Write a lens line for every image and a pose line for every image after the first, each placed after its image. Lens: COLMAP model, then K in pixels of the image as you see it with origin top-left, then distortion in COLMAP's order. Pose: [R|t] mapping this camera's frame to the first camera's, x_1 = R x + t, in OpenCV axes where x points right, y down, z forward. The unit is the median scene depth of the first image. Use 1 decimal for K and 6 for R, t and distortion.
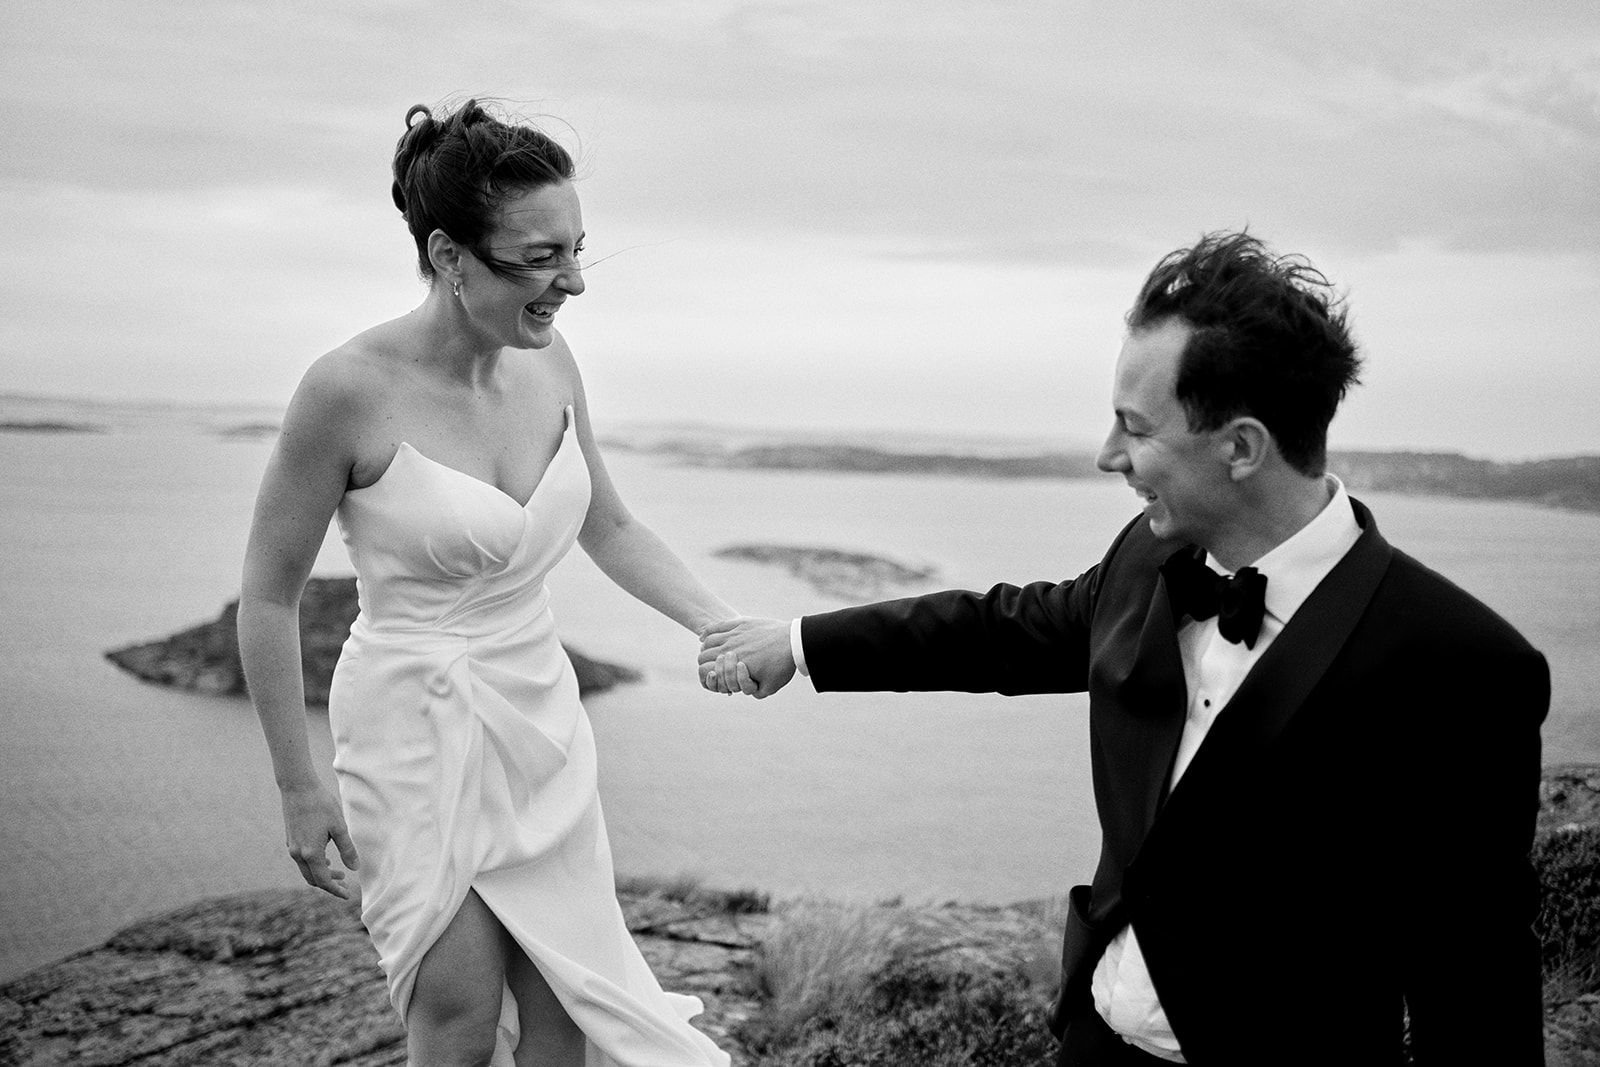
lens RADIAL K [[1639.0, 0, 800.0], [0, 1639.0, 533.5], [0, 0, 1]] dist [0.105323, -0.007334]
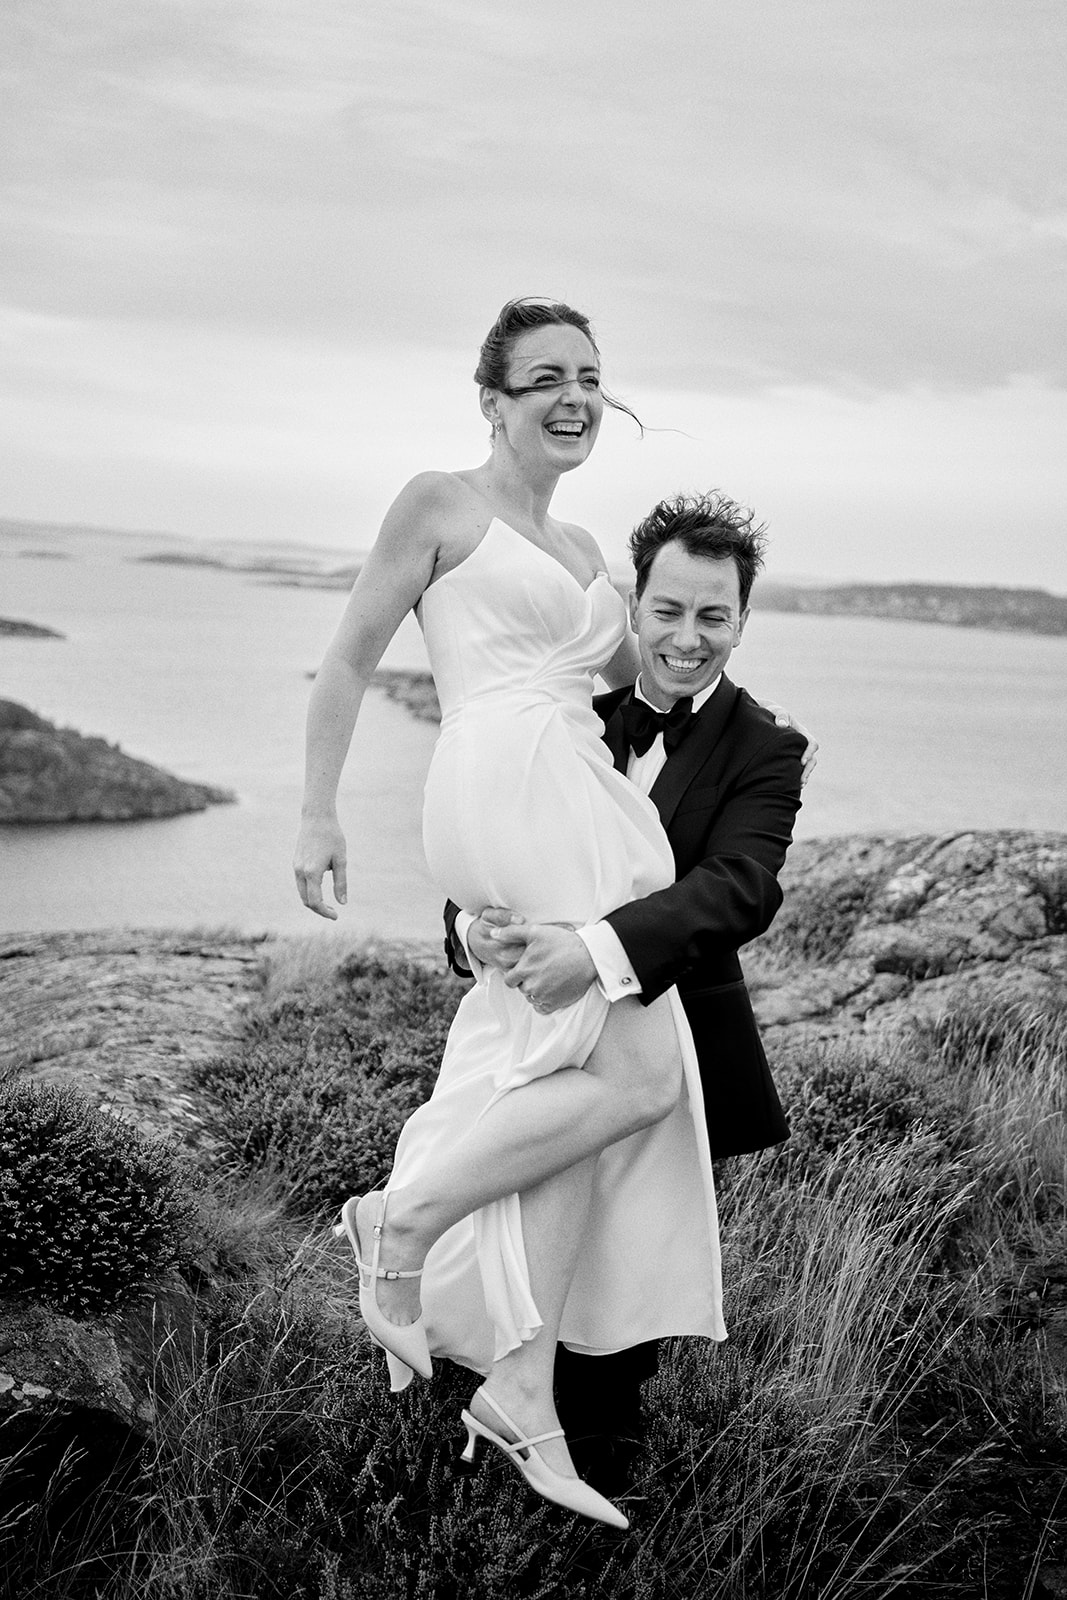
lens RADIAL K [[1711.9, 0, 533.5], [0, 1711.9, 800.0], [0, 0, 1]] dist [-0.084406, 0.007226]
pose [[0.997293, 0.012803, 0.072403, 0.084352], [-0.018762, 0.996436, 0.082237, 0.006171], [-0.071092, -0.083372, 0.993979, -0.350531]]
